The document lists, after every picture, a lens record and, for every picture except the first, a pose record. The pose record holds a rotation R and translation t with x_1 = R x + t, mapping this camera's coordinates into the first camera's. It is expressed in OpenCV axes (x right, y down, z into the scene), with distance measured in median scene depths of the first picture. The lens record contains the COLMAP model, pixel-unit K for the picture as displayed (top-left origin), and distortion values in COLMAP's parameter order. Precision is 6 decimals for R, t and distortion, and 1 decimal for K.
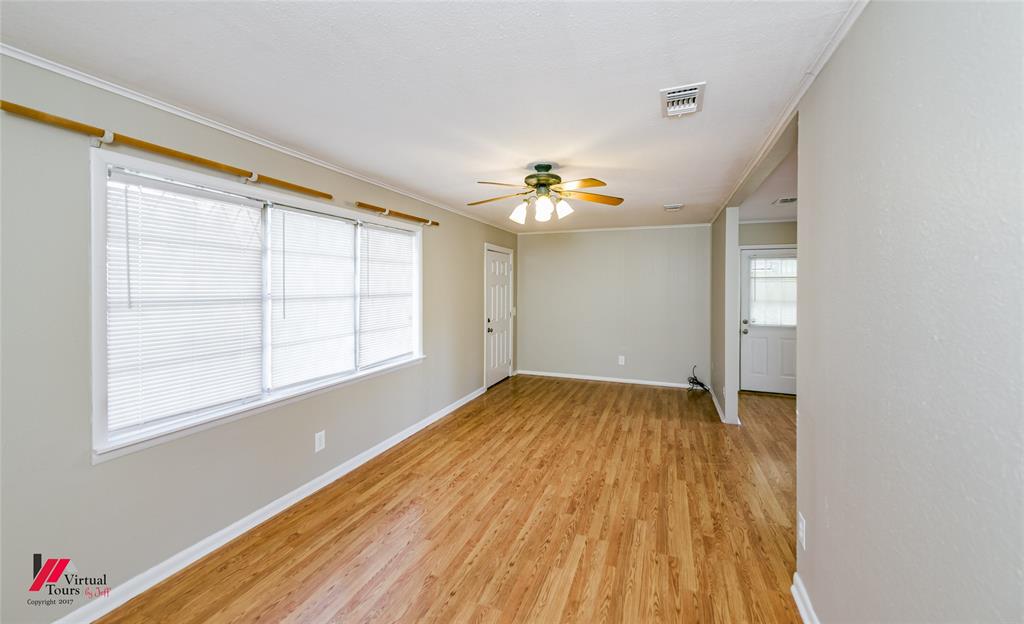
lens RADIAL K [[400.0, 0, 514.8], [0, 400.0, 286.9], [0, 0, 1]] dist [0.011783, -0.002920]
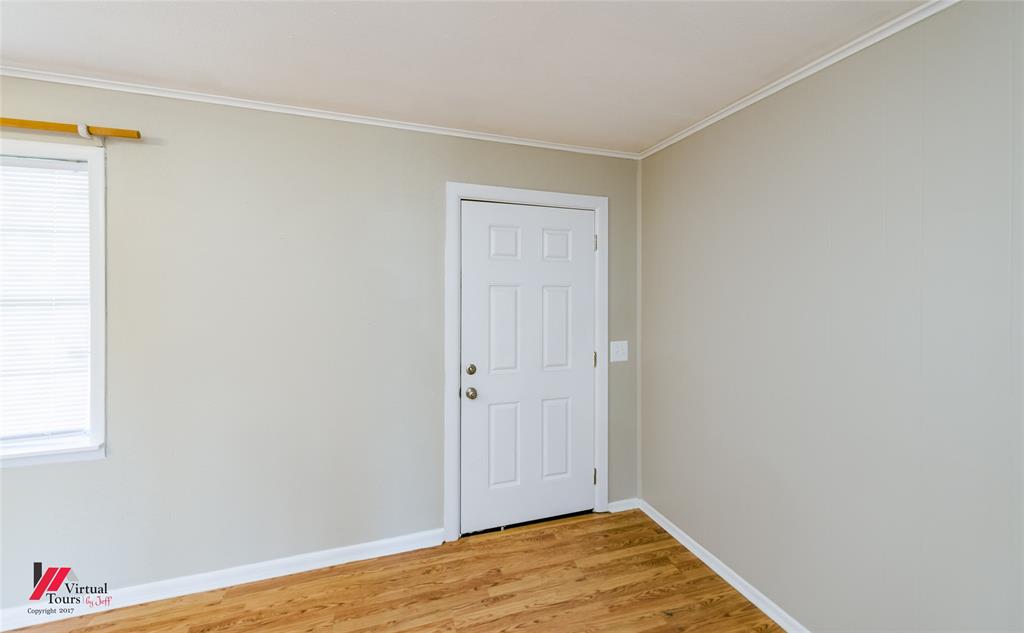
lens RADIAL K [[414.3, 0, 498.4], [0, 414.3, 282.3], [0, 0, 1]] dist [0.009890, -0.000427]
pose [[0.638017, -0.003341, -0.770015, 0.465700], [-0.012453, 0.999815, -0.014656, -0.001656], [0.769922, 0.018940, 0.637857, 1.218498]]
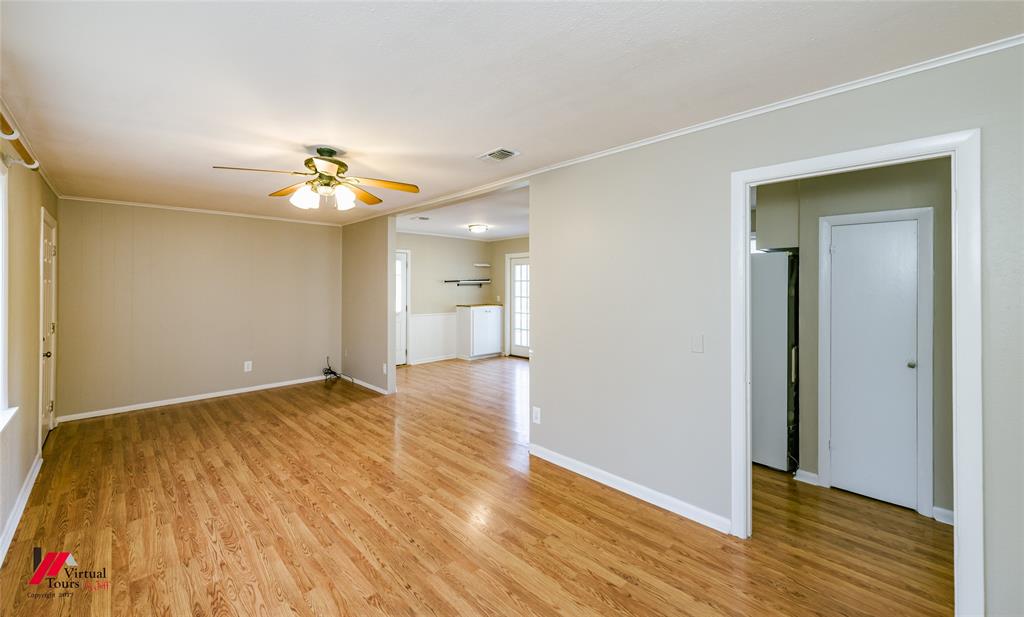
lens RADIAL K [[400.0, 0, 509.6], [0, 400.0, 290.5], [0, 0, 1]] dist [0.011783, -0.002920]
pose [[0.422568, -0.020037, 0.906110, -0.508054], [0.004478, 0.999790, 0.020020, 0.002004], [-0.906320, -0.004402, 0.422569, 0.187920]]
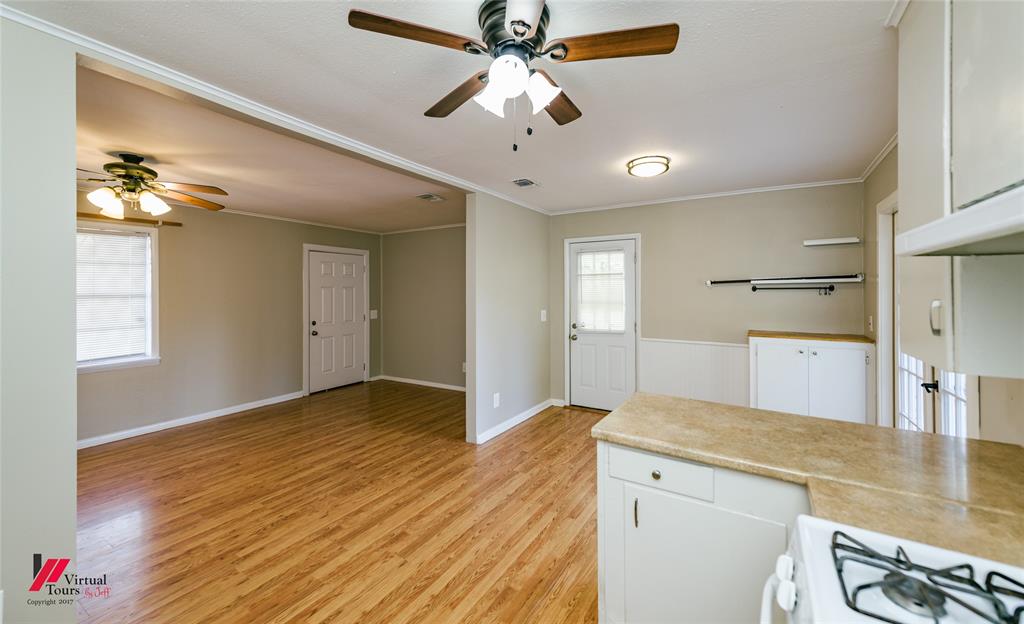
lens RADIAL K [[400.0, 0, 512.7], [0, 400.0, 284.1], [0, 0, 1]] dist [0.011783, -0.002920]
pose [[0.984822, -0.010493, -0.173249, 0.954550], [0.006904, 0.999749, -0.021305, 0.020830], [0.173429, 0.019785, 0.984648, 0.190397]]
